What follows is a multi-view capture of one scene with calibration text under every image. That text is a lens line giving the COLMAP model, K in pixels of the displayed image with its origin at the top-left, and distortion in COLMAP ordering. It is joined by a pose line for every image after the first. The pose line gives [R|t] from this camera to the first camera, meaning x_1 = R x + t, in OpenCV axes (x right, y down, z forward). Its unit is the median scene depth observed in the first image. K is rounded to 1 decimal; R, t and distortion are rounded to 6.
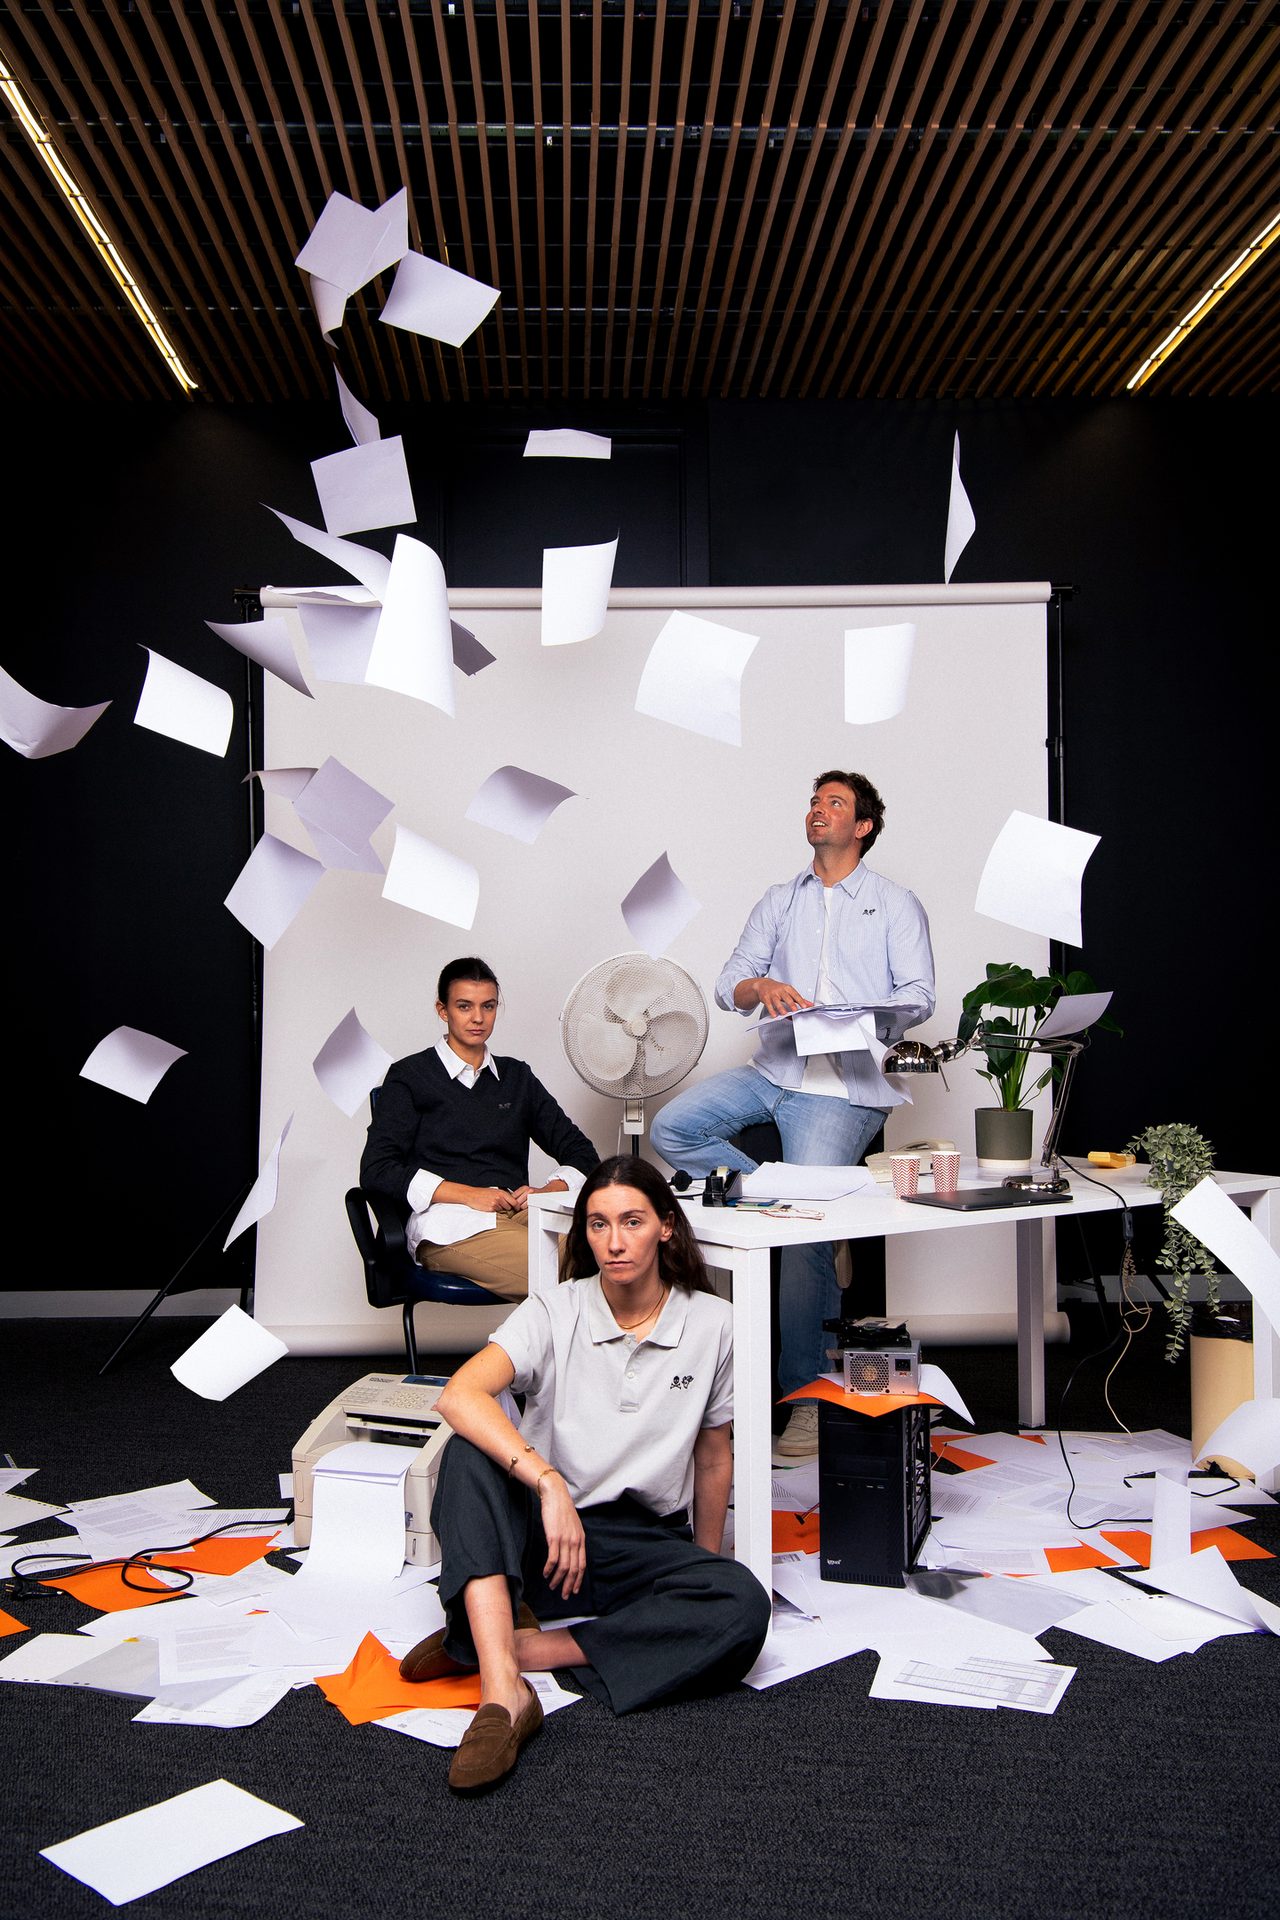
lens RADIAL K [[2003.7, 0, 640.0], [0, 2003.7, 960.0], [0, 0, 1]] dist [-0.011972, -0.019260]
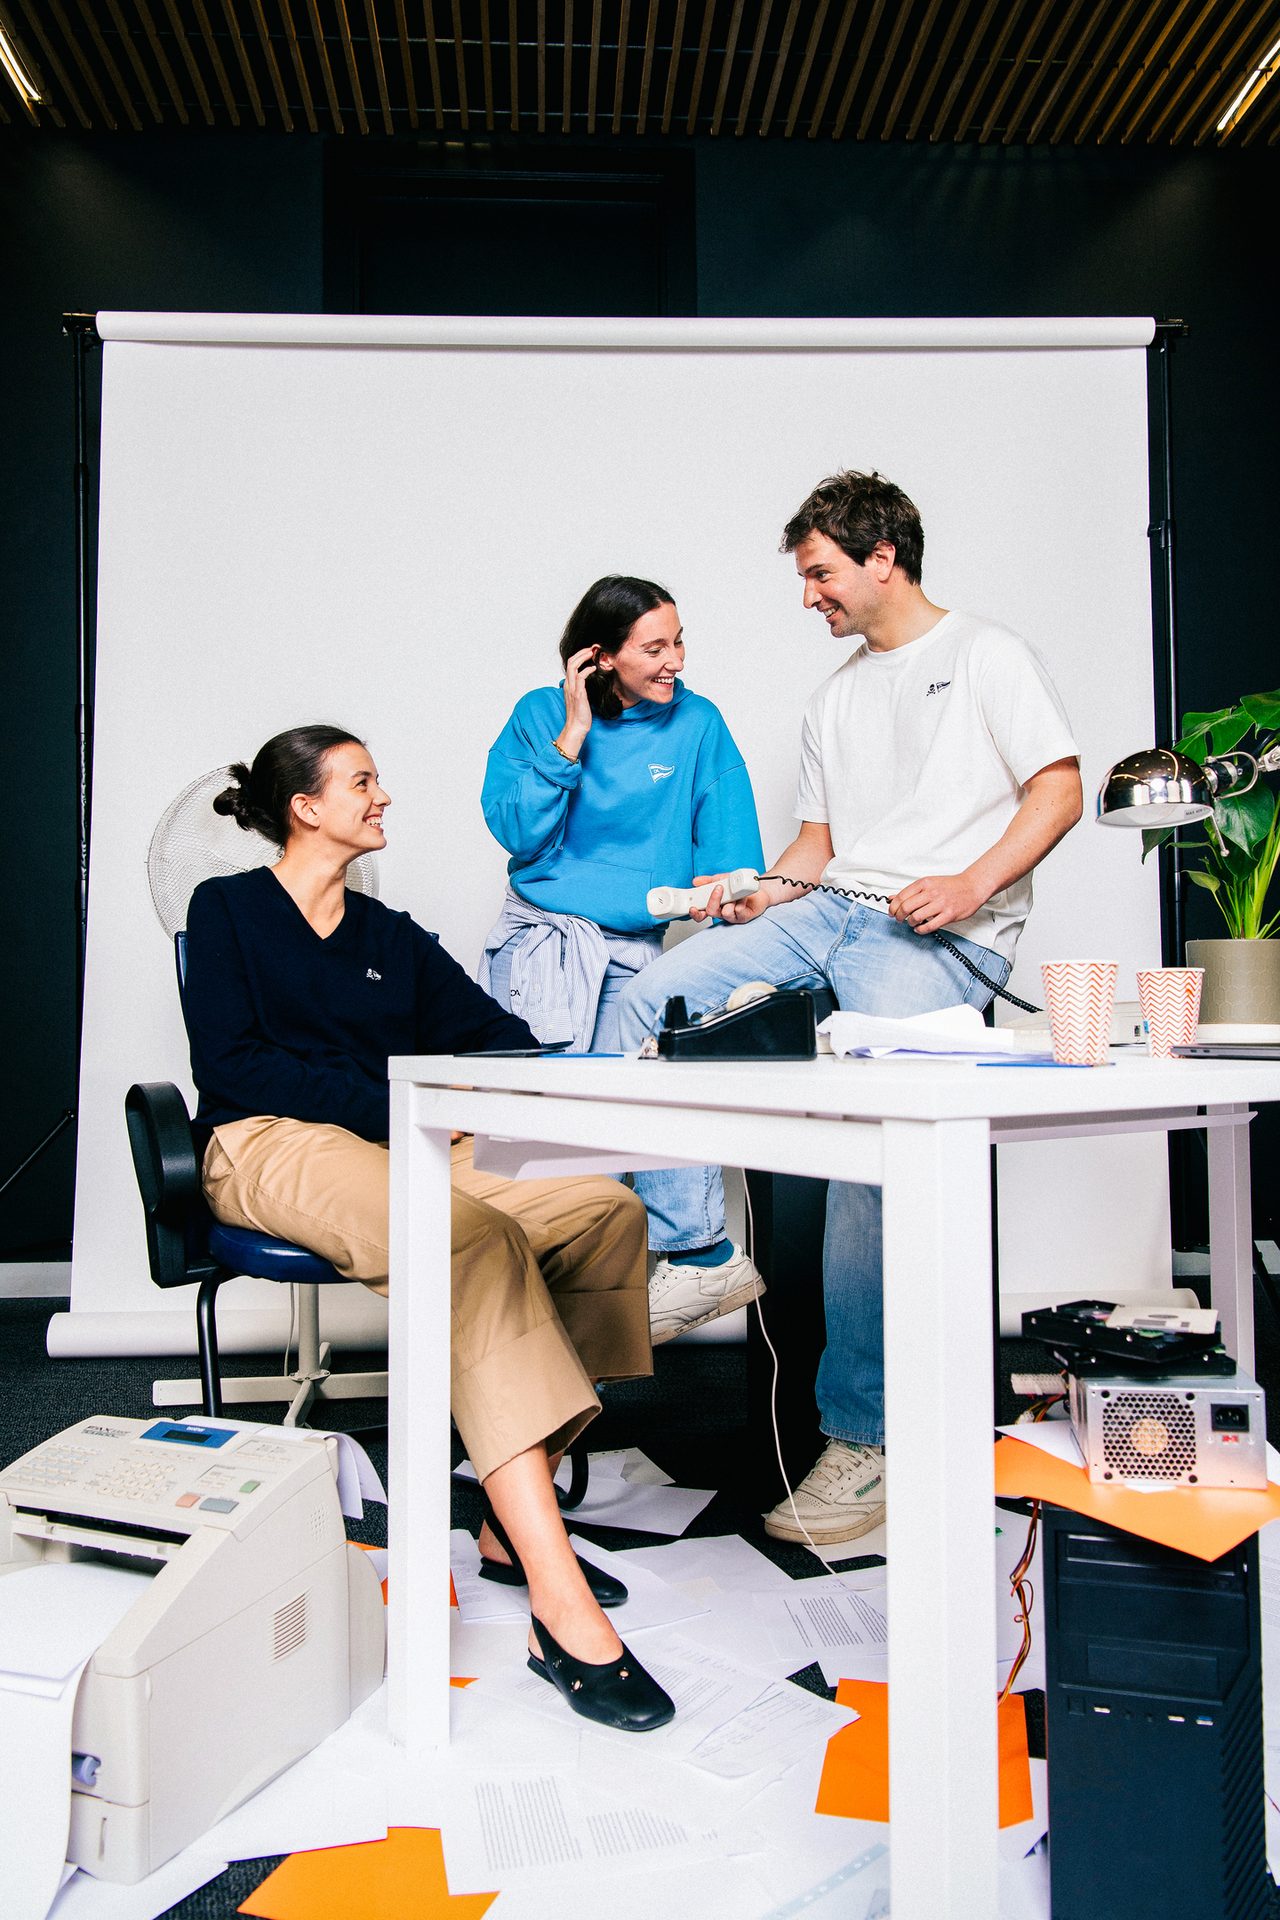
lens RADIAL K [[1545.8, 0, 640.0], [0, 1545.8, 960.0], [0, 0, 1]] dist [0.005635, -0.006540]
pose [[0.999649, 0.002359, 0.026370, -0.004103], [-0.001405, 0.999346, -0.036121, 0.092188], [-0.026438, 0.036071, 0.998999, 0.530757]]
